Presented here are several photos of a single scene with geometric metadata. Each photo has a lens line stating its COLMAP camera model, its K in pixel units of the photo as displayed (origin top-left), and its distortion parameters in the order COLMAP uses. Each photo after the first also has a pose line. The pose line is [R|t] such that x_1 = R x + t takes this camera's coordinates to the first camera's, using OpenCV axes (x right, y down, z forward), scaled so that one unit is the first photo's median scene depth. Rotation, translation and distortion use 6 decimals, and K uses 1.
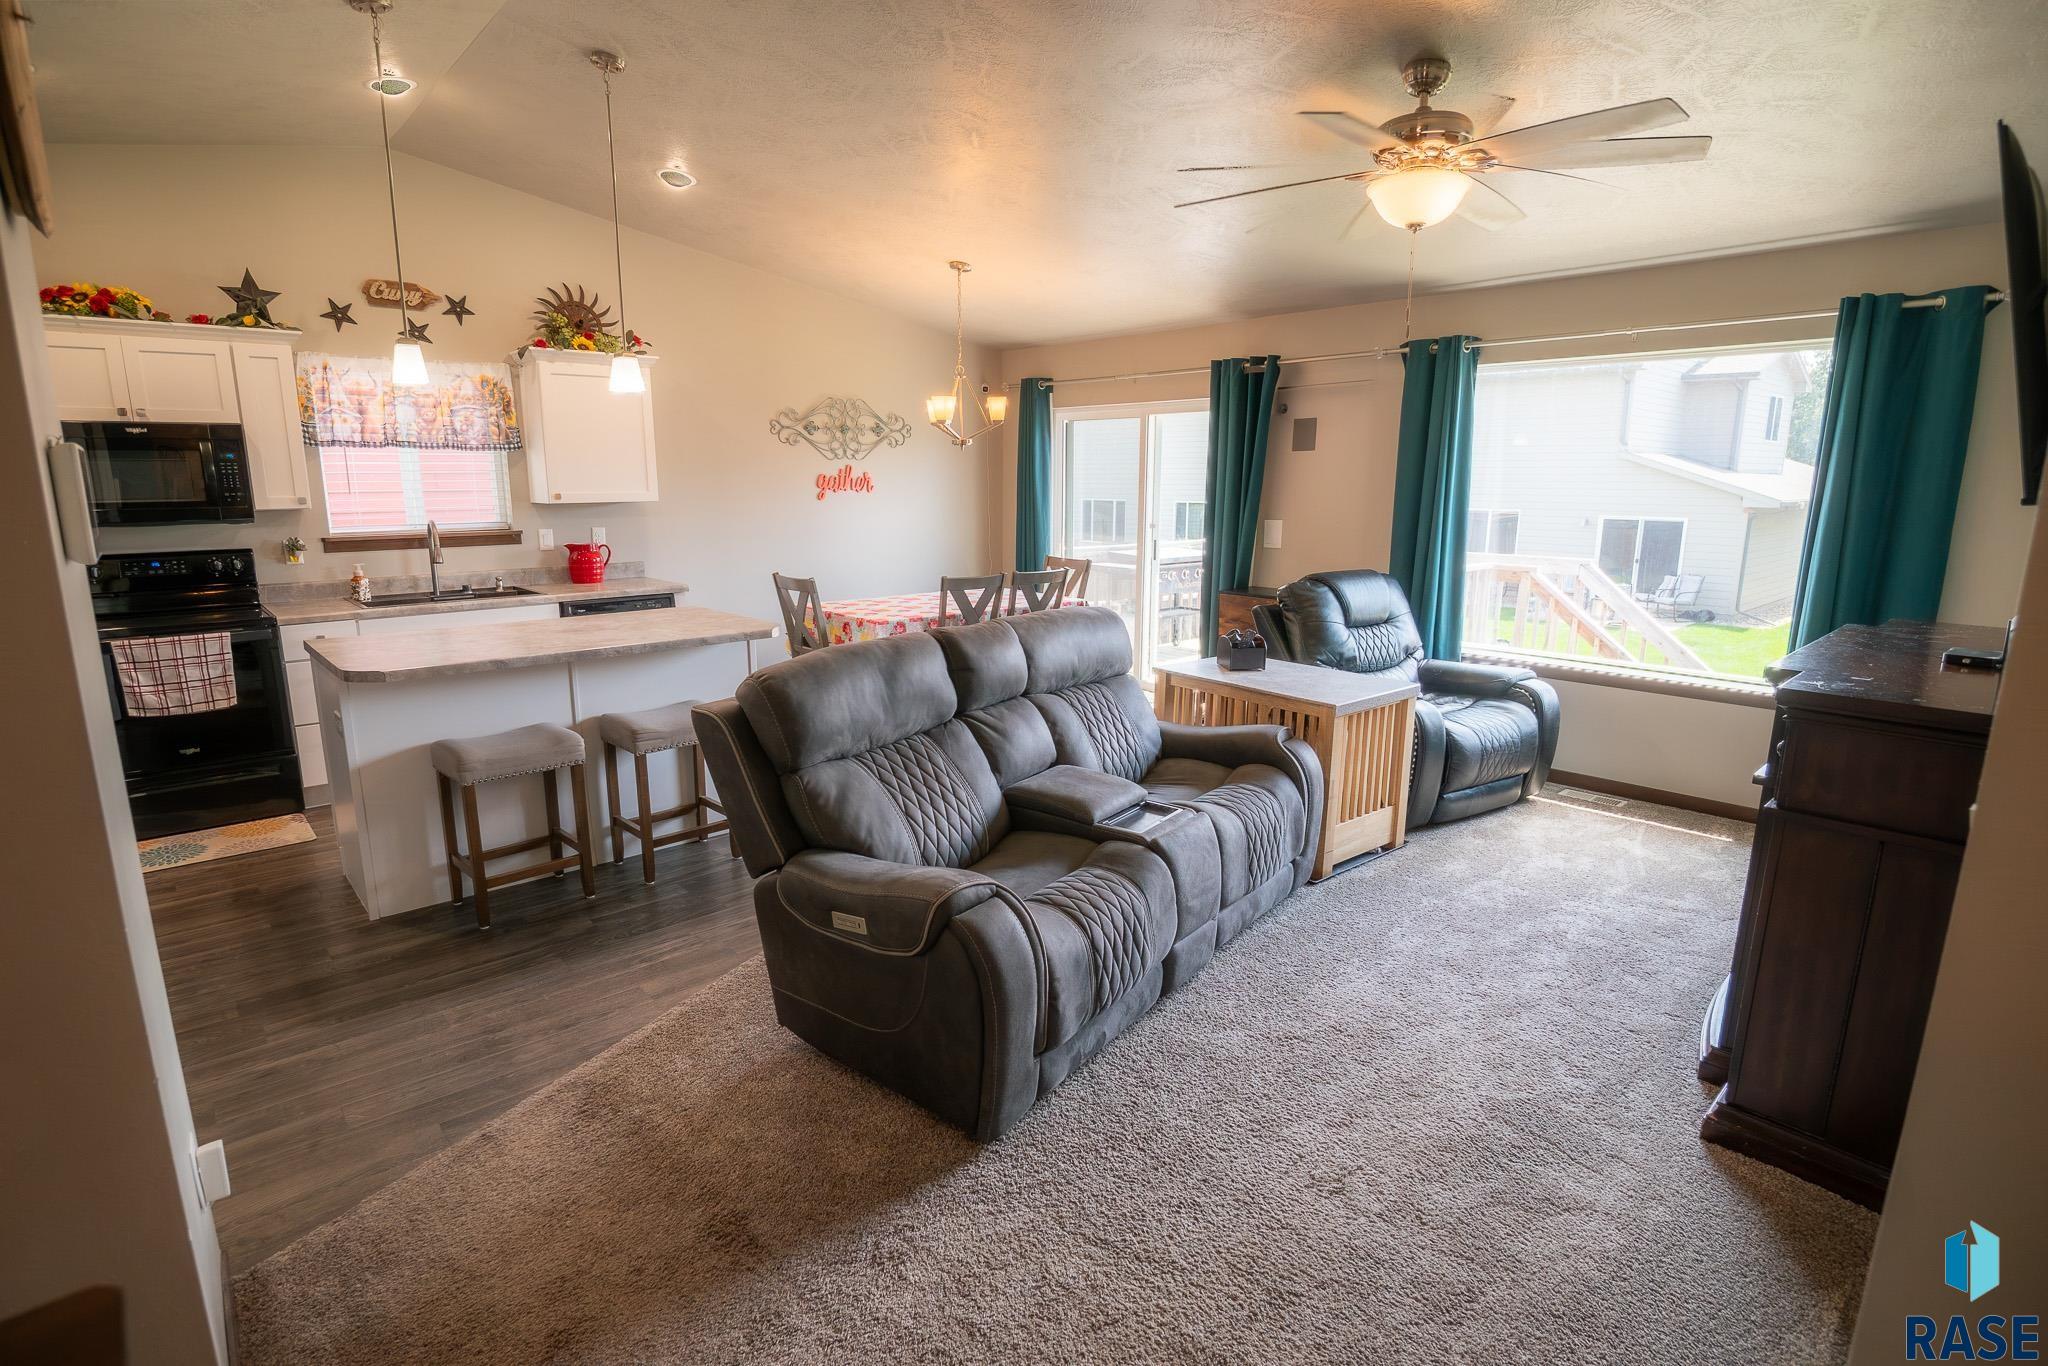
lens RADIAL K [[1005.2, 0, 1020.5], [0, 1005.2, 691.7], [0, 0, 1]] dist [-0.031583, -0.000426]
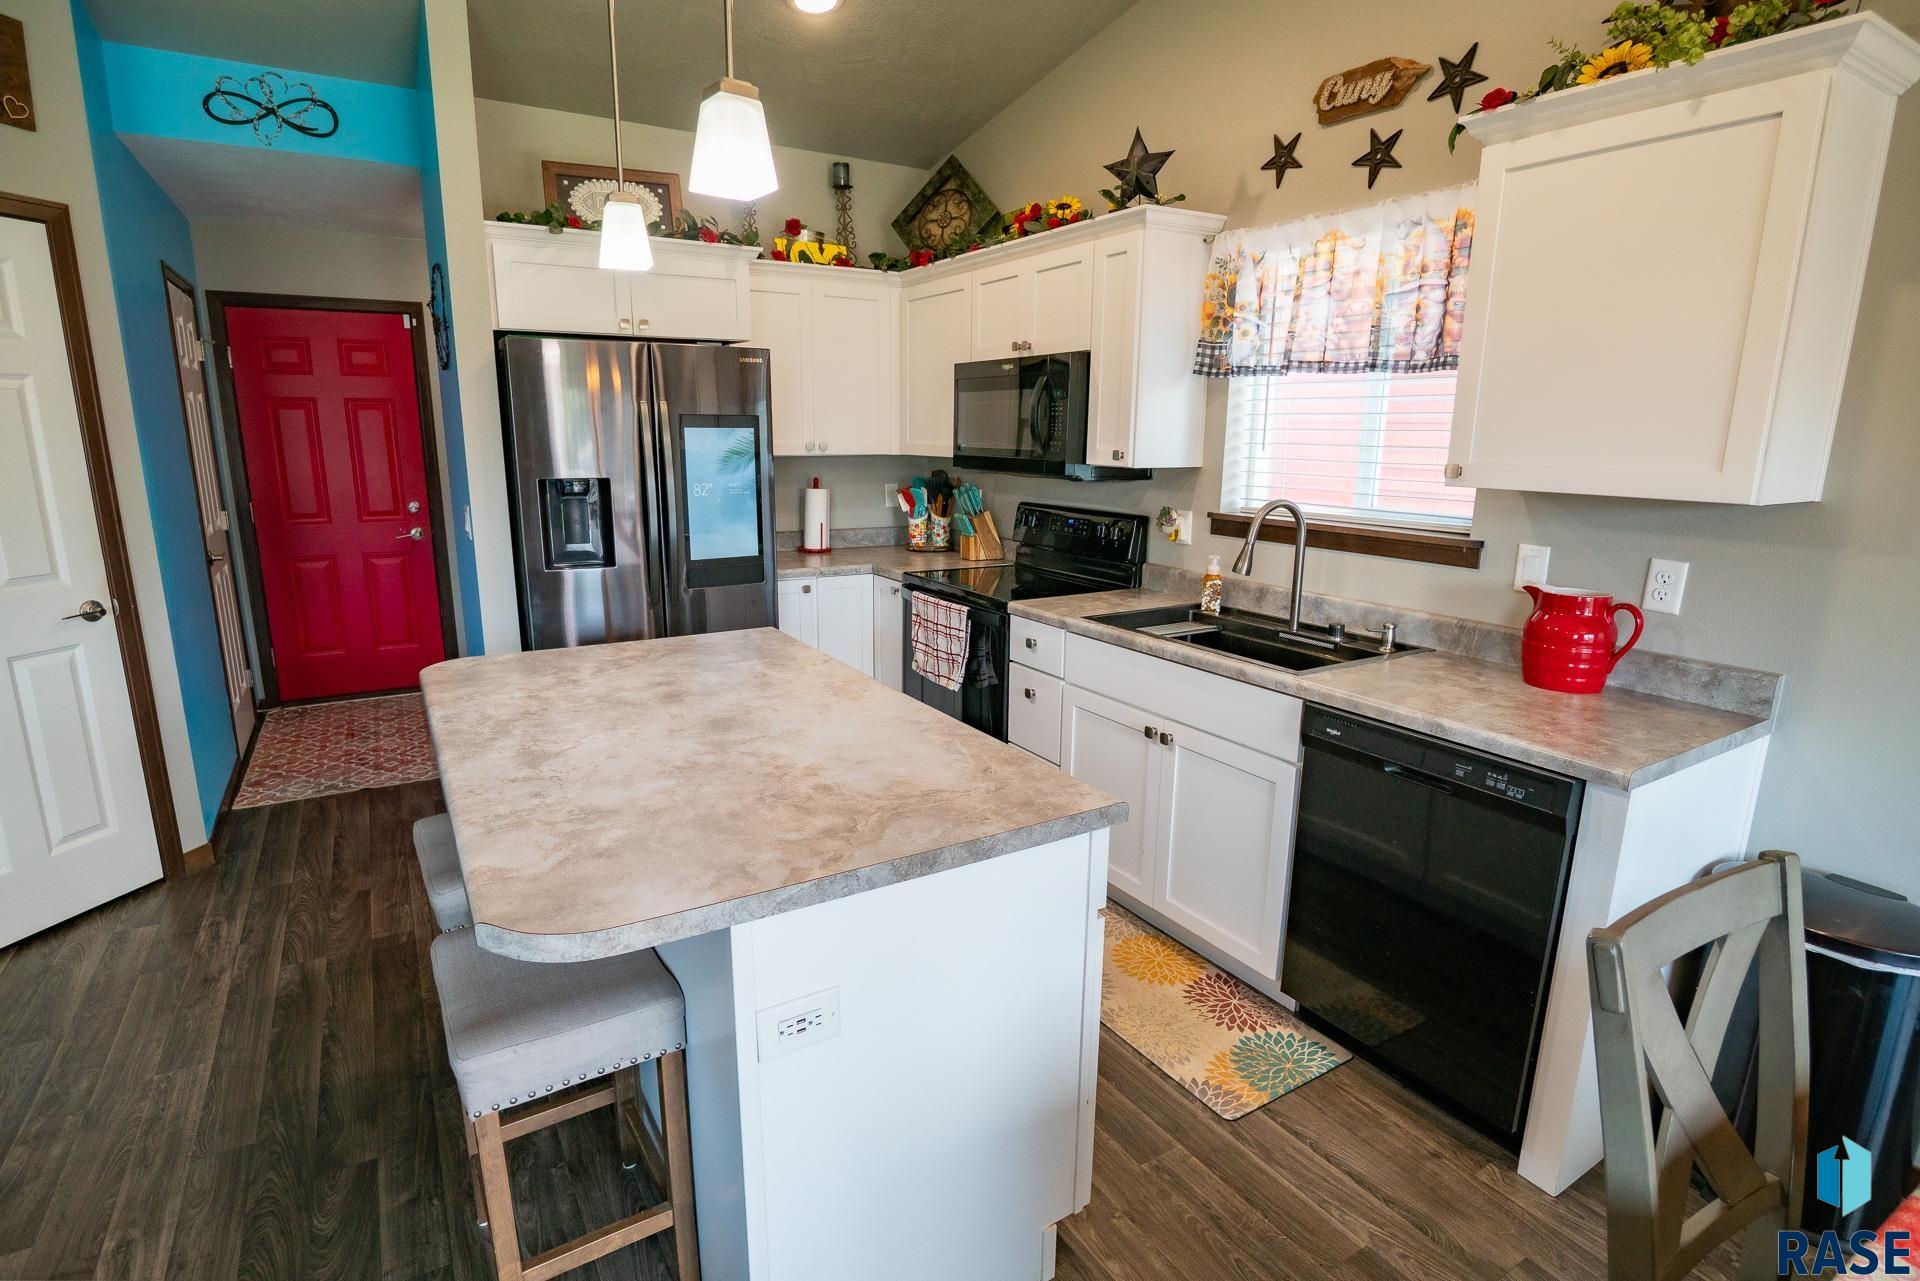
lens RADIAL K [[942.4, 0, 959.0], [0, 942.4, 652.0], [0, 0, 1]] dist [-0.031583, -0.000426]
pose [[-0.192132, 0.220264, -0.956331, -0.025779], [-0.213885, 0.941662, 0.259856, -0.188988], [0.957778, 0.254472, -0.133812, 0.909252]]
